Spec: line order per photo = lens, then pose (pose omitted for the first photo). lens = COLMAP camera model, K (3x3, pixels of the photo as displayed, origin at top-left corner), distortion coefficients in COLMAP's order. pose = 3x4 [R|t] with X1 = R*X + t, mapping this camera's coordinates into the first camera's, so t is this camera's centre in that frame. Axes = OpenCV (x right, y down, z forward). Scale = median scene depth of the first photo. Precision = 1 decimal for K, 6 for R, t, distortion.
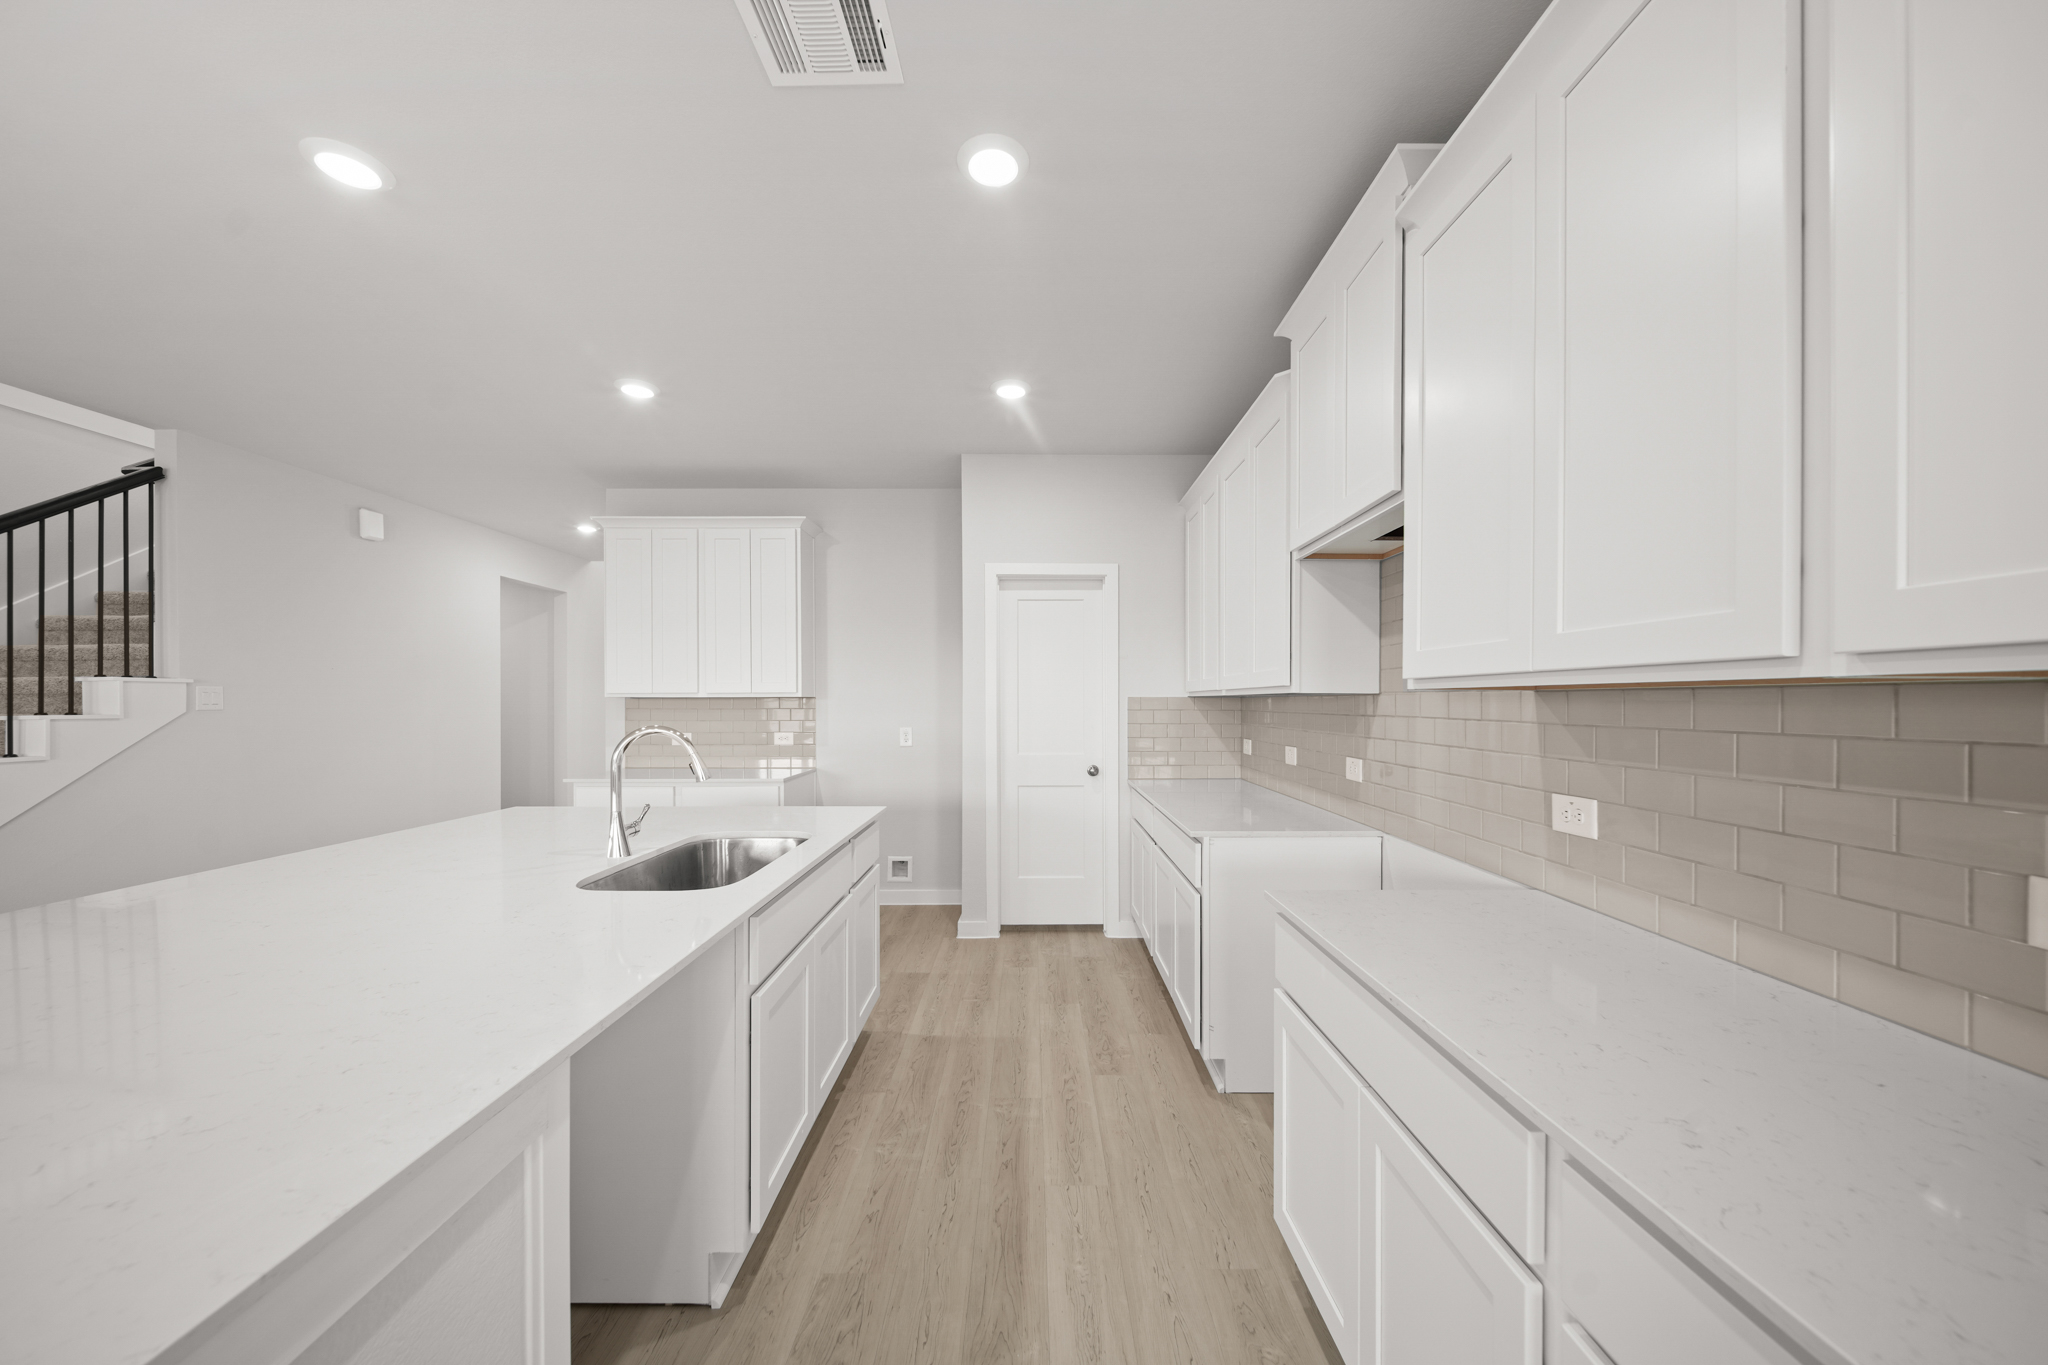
lens RADIAL K [[739.4, 0, 1024.0], [0, 739.4, 682.5], [0, 0, 1]] dist [0.010919, -0.000151]
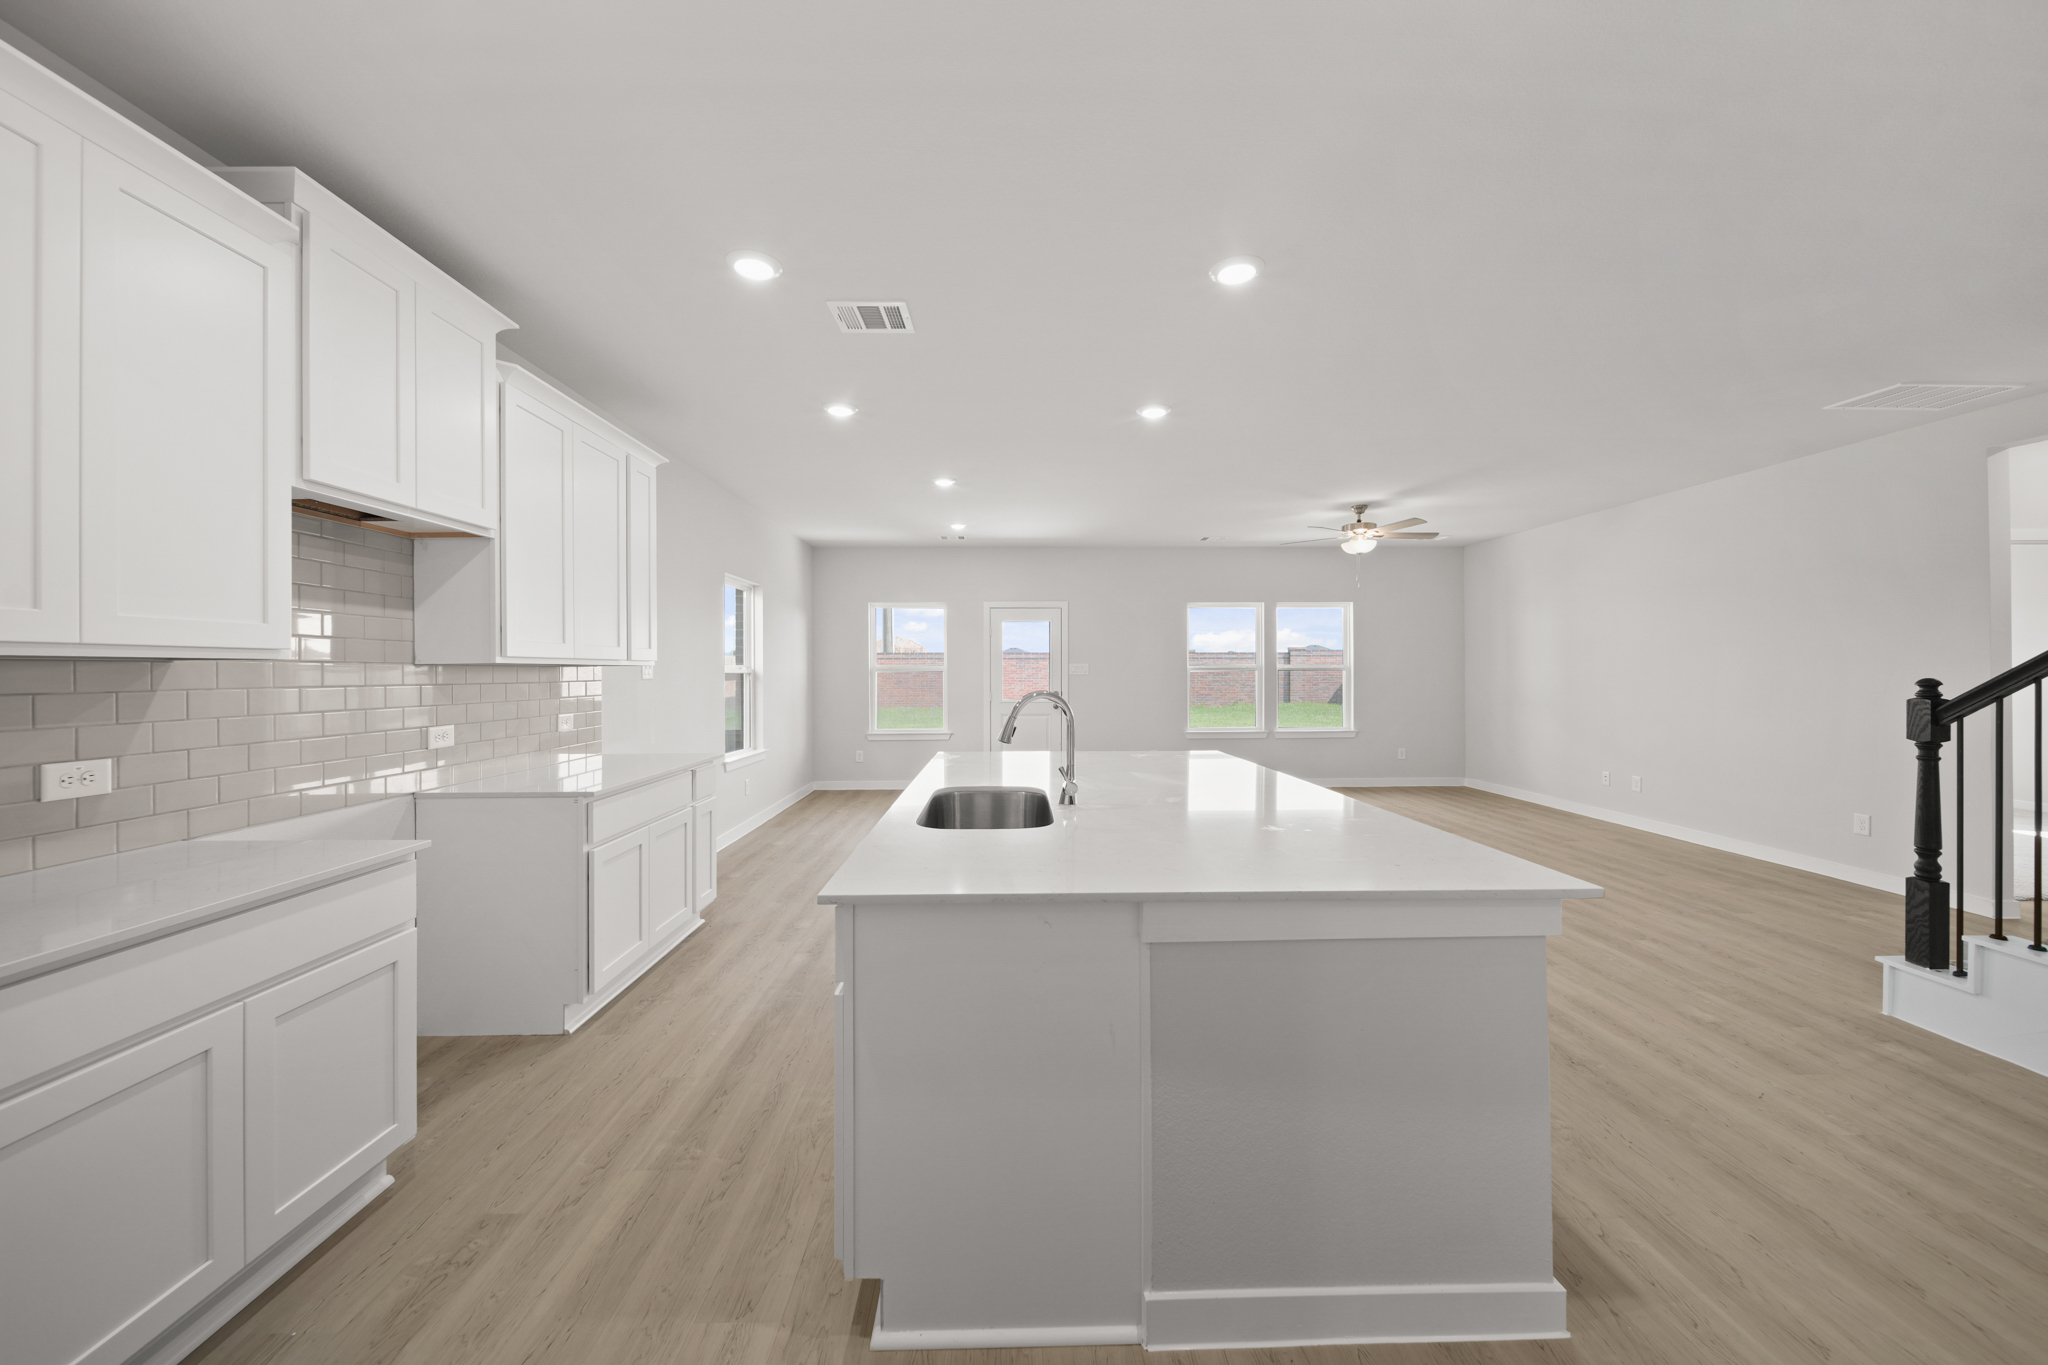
lens RADIAL K [[739.4, 0, 1024.0], [0, 739.4, 682.5], [0, 0, 1]] dist [0.010919, -0.000151]
pose [[-0.999287, 0.003367, -0.037614, -0.337366], [0.003693, 0.999956, -0.008601, 0.040538], [0.037584, -0.008734, -0.999255, 1.674600]]
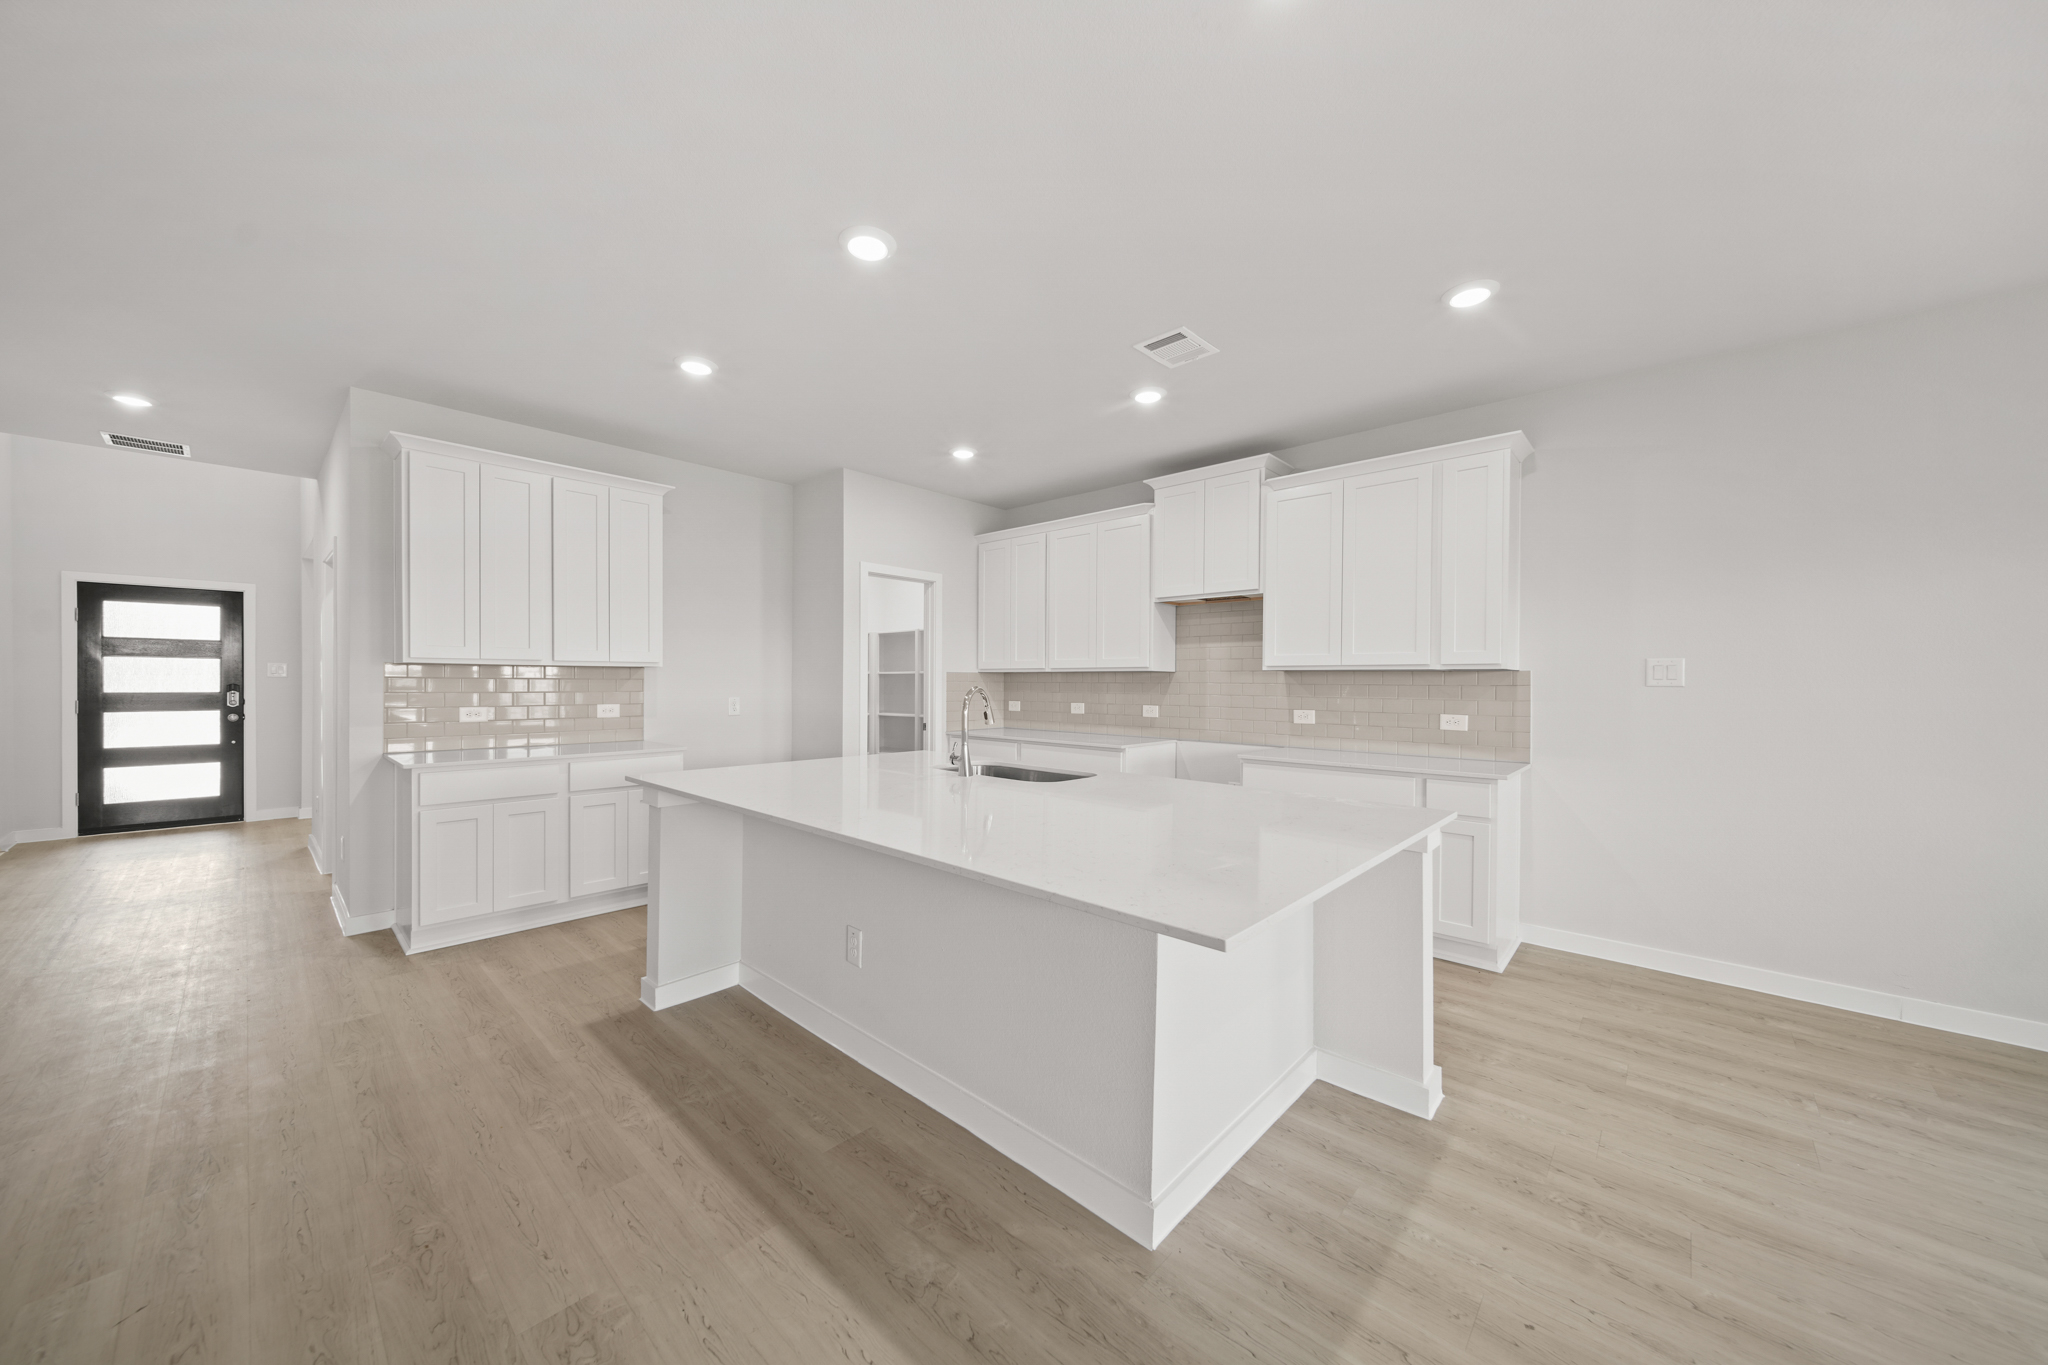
lens RADIAL K [[739.4, 0, 1024.0], [0, 739.4, 682.5], [0, 0, 1]] dist [0.010919, -0.000151]
pose [[0.677864, 0.005304, 0.735168, -1.170369], [-0.026553, 0.999498, 0.017271, 0.017792], [-0.734708, -0.031228, 0.677665, -0.057582]]
